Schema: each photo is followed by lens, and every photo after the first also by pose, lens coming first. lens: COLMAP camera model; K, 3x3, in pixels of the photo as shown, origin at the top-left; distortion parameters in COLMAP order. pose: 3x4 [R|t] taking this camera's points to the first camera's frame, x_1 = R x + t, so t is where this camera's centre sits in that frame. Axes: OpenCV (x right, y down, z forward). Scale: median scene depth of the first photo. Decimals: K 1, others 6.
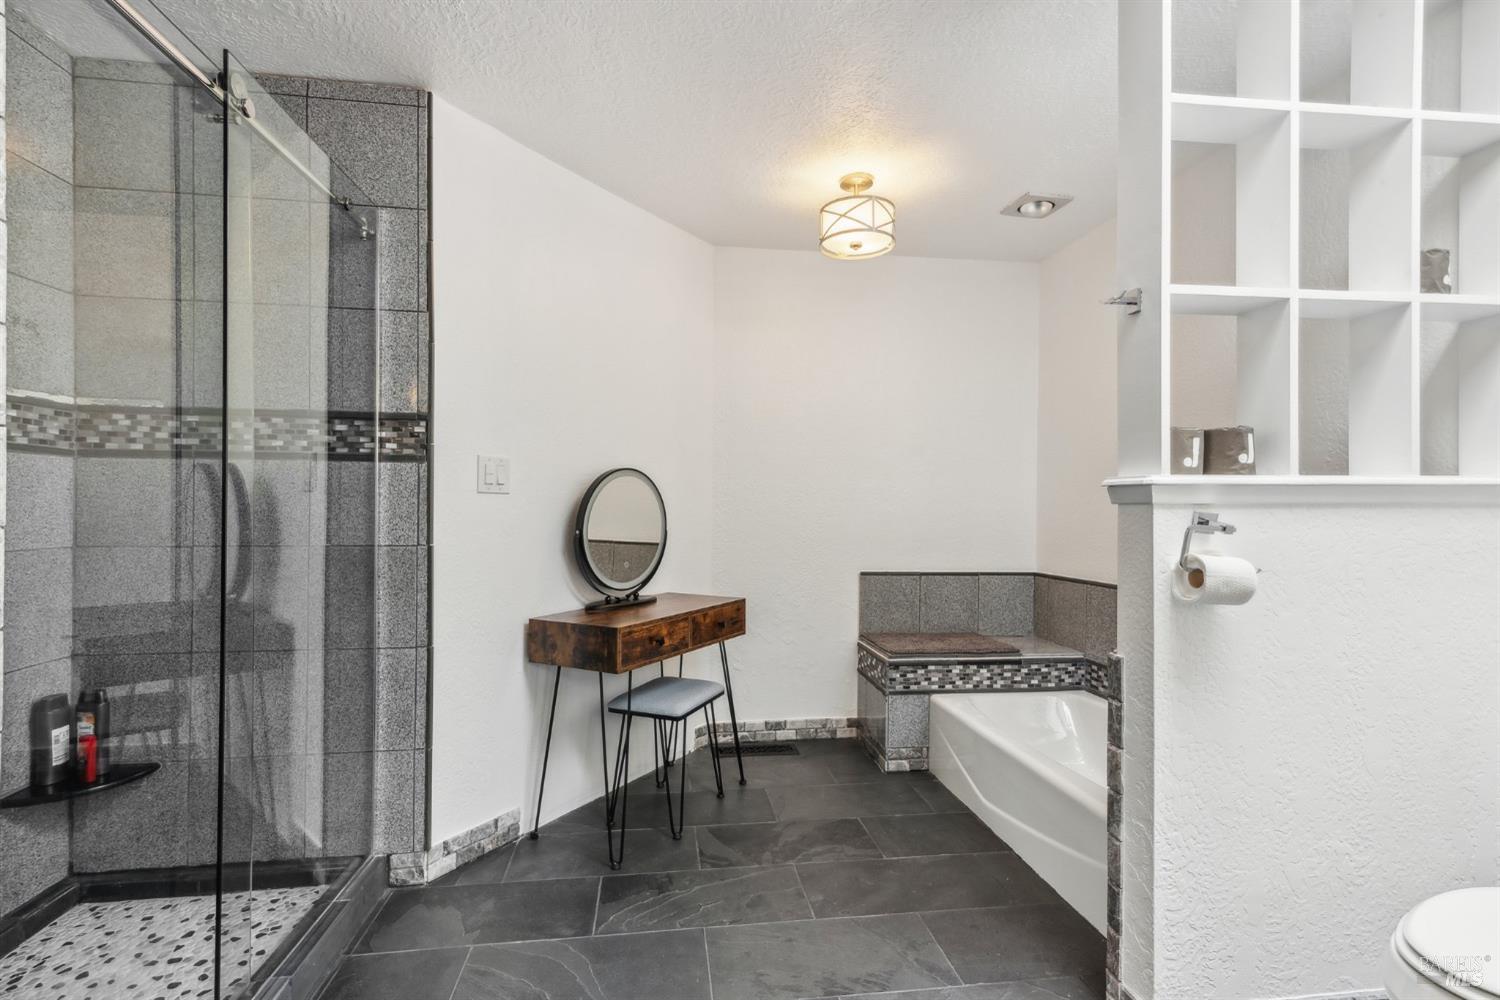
lens RADIAL K [[715.1, 0, 749.5], [0, 715.1, 502.4], [0, 0, 1]] dist [0.013277, -0.003569]
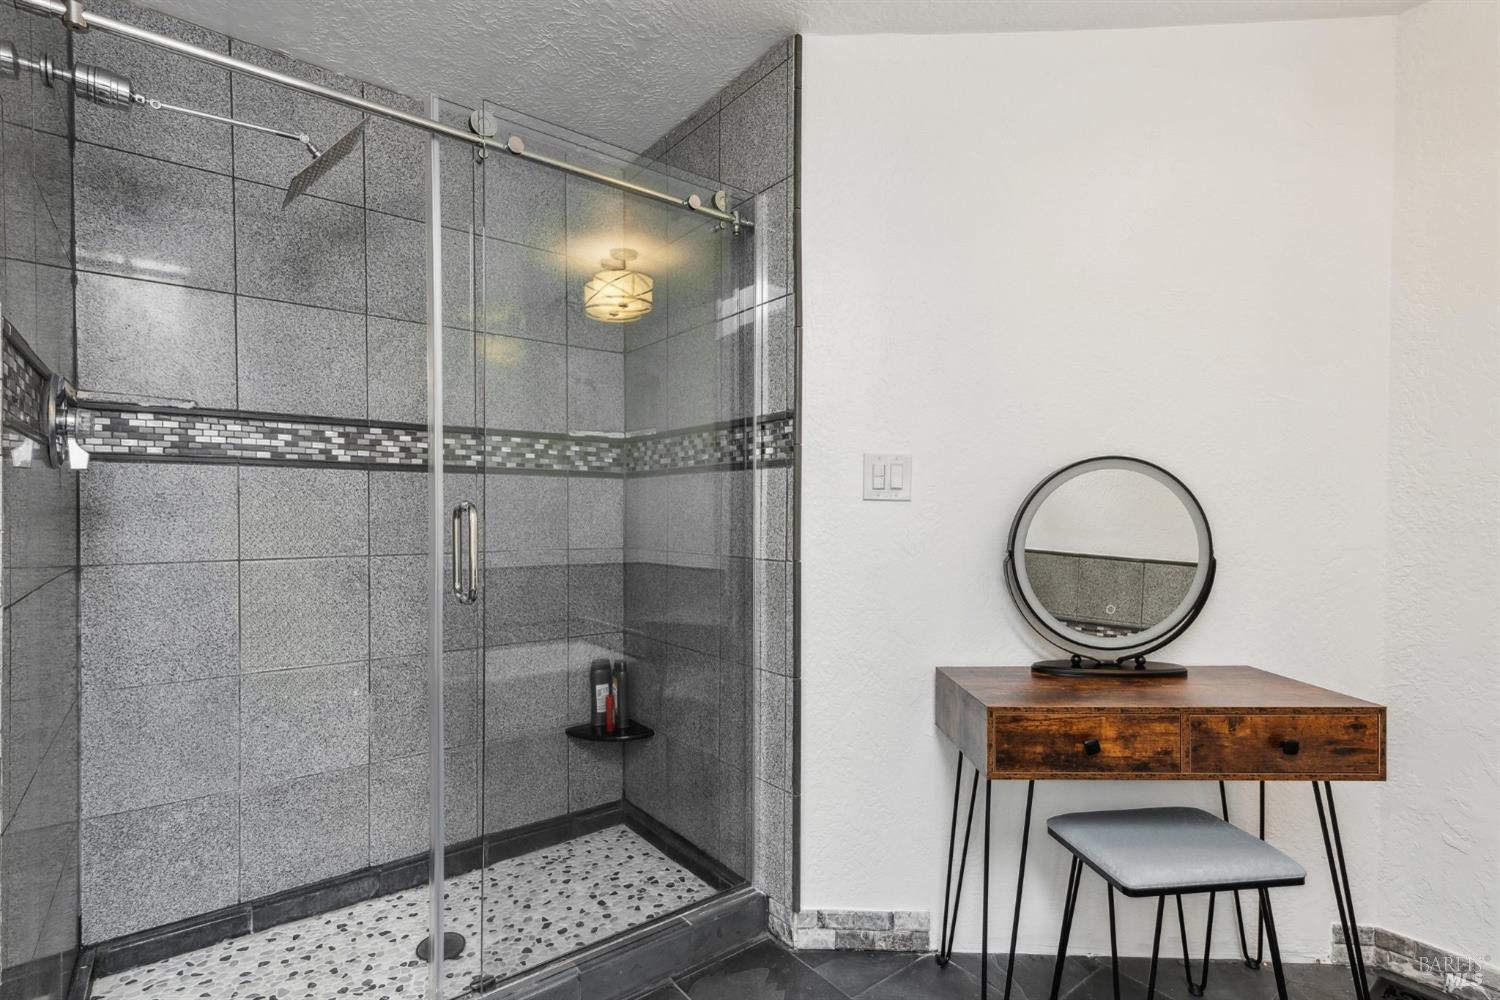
lens RADIAL K [[715.1, 0, 743.4], [0, 715.1, 520.0], [0, 0, 1]] dist [0.013277, -0.003569]
pose [[0.498944, 0.003229, -0.866628, 0.272779], [0.002658, 0.999983, 0.005256, 0.004768], [0.866630, -0.004925, 0.498927, 0.514134]]
